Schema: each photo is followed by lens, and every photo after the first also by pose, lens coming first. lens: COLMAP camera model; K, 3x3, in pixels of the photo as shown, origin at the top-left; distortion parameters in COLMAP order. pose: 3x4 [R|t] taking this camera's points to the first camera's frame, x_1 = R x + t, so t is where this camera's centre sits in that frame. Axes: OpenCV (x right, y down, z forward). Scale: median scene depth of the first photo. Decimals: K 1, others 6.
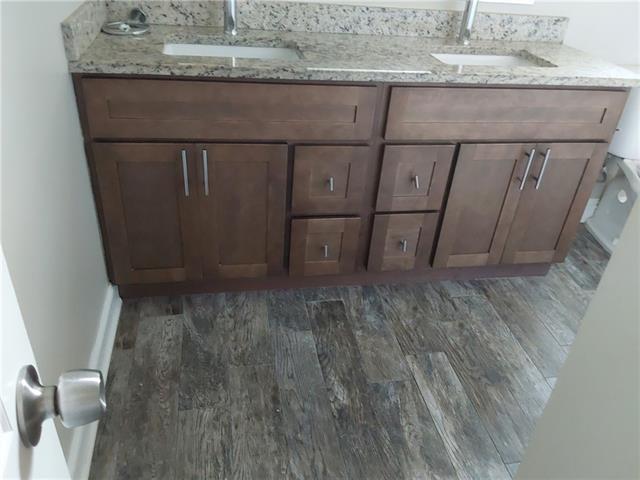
lens RADIAL K [[513.6, 0, 320.0], [0, 513.6, 240.0], [0, 0, 1]] dist [0.124282, -0.209918]
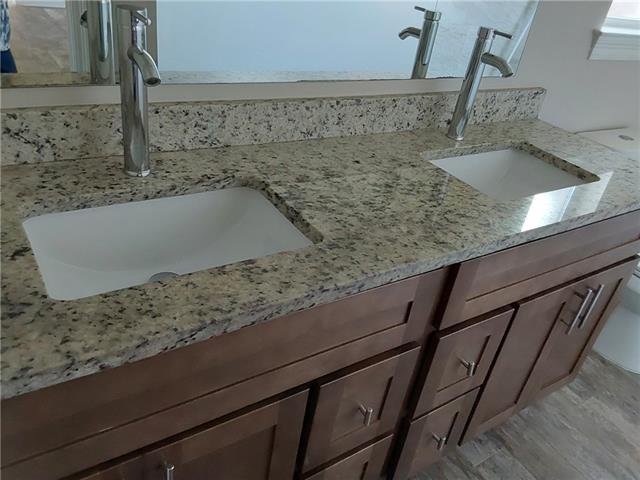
lens RADIAL K [[513.6, 0, 320.0], [0, 513.6, 240.0], [0, 0, 1]] dist [0.124282, -0.209918]
pose [[0.919443, -0.151430, 0.362897, -0.190769], [0.141976, 0.988463, 0.052752, -0.307295], [-0.366698, 0.003020, 0.930335, 0.400865]]
